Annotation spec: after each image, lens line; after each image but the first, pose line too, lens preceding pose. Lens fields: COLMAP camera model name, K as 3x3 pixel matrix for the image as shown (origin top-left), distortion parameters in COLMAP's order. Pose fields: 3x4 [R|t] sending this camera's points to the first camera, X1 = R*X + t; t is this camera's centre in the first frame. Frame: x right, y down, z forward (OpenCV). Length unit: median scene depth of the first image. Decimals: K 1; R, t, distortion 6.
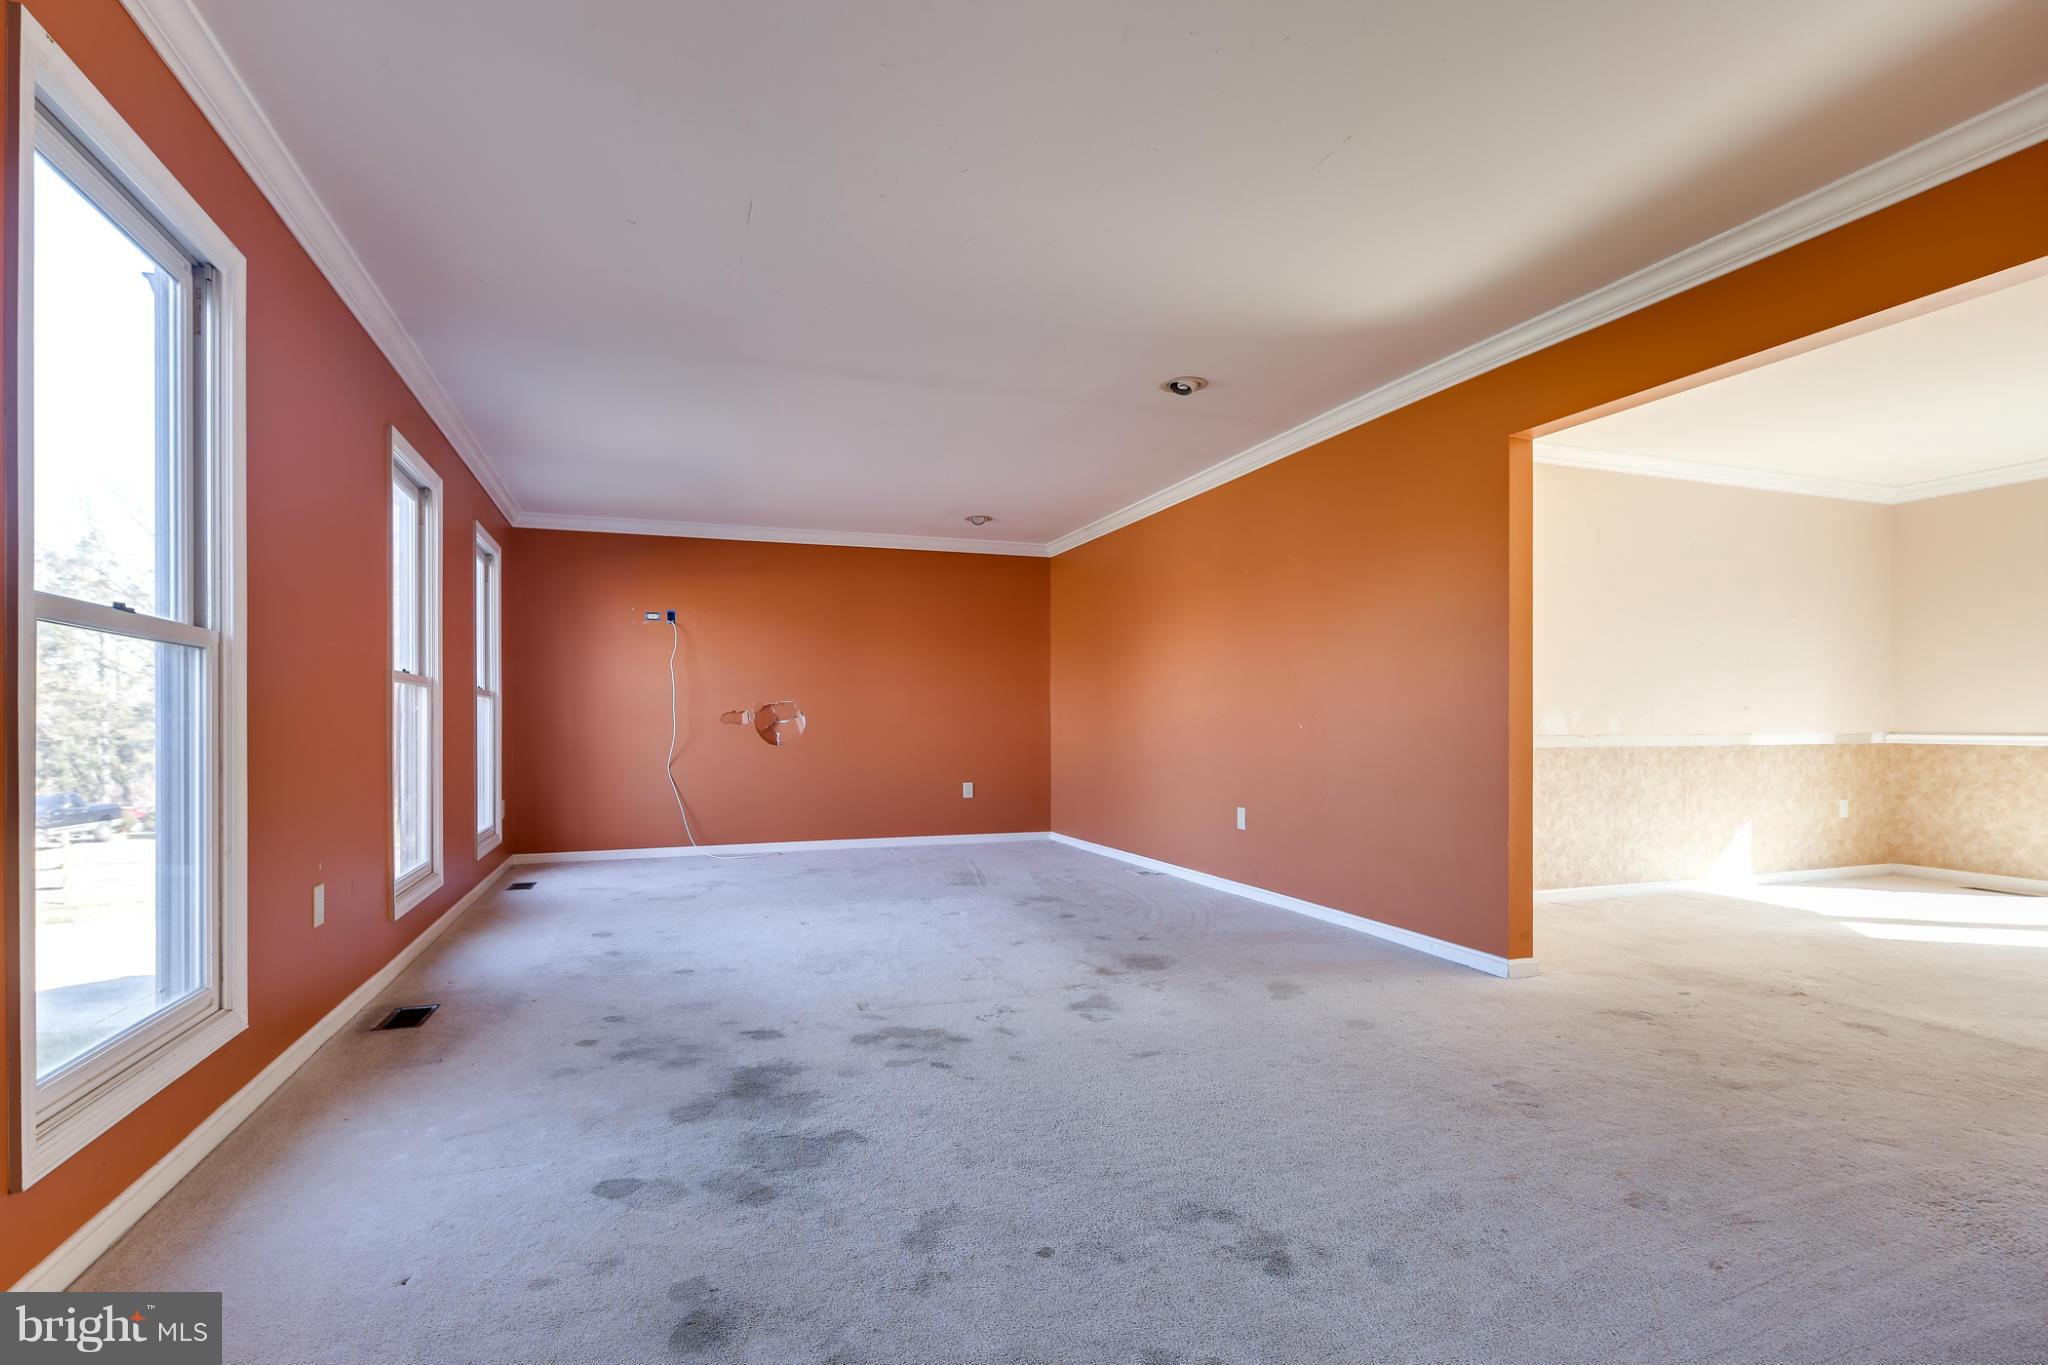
lens RADIAL K [[1002.5, 0, 1026.2], [0, 1002.5, 755.4], [0, 0, 1]] dist [0.000922, -0.000174]
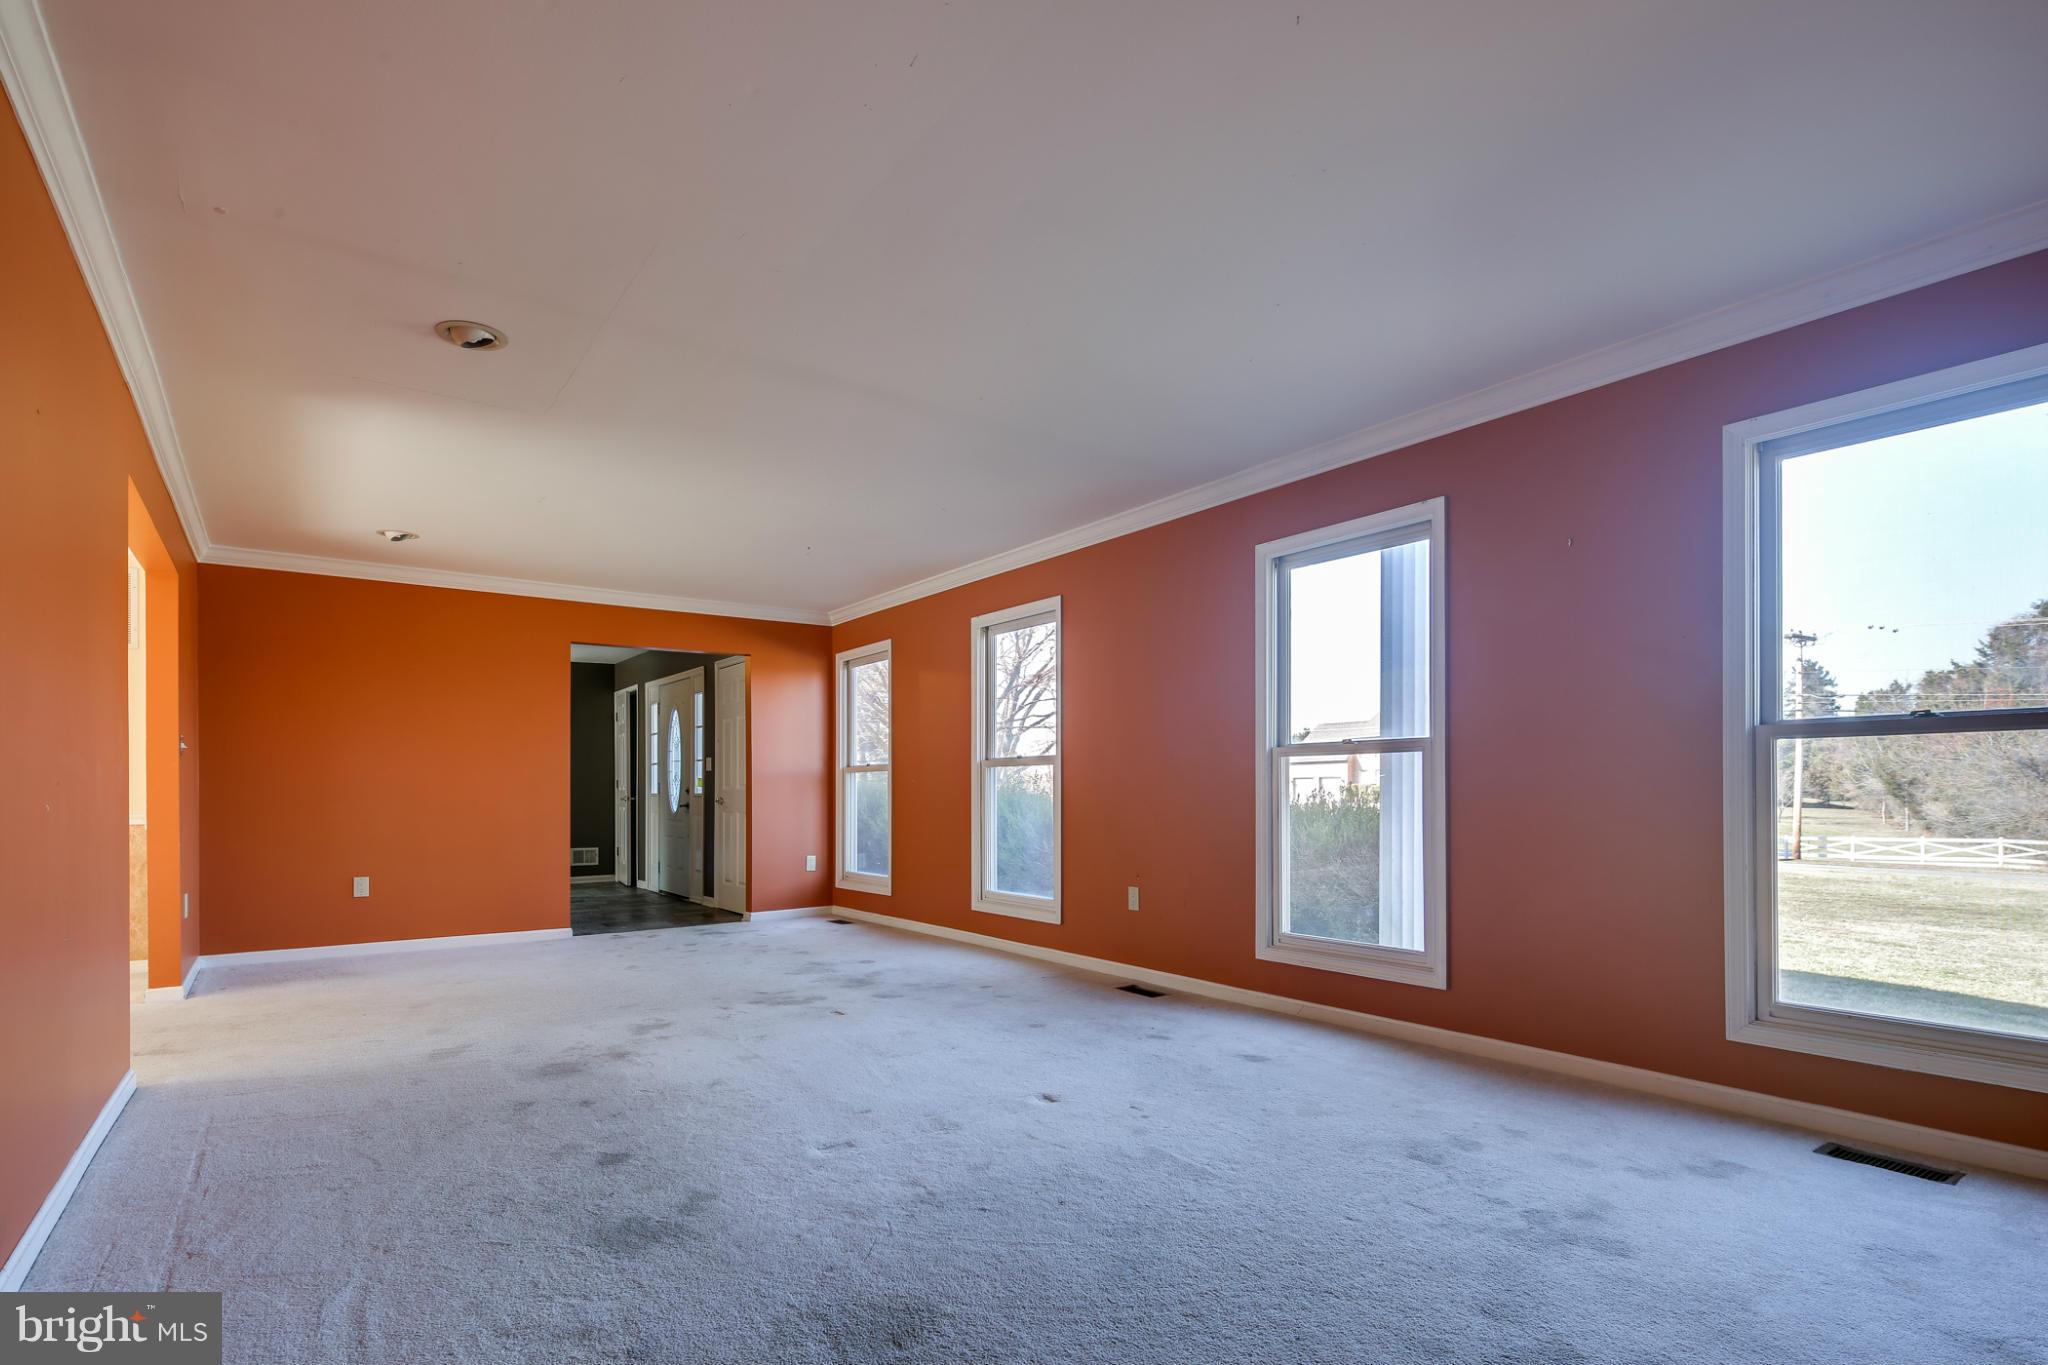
lens RADIAL K [[1002.5, 0, 1026.2], [0, 1002.5, 755.4], [0, 0, 1]] dist [0.000922, -0.000174]
pose [[-0.959898, -0.004676, -0.280310, -0.029711], [-0.005280, 0.999985, 0.001398, -0.087010], [0.280299, 0.002822, -0.959909, 2.285562]]
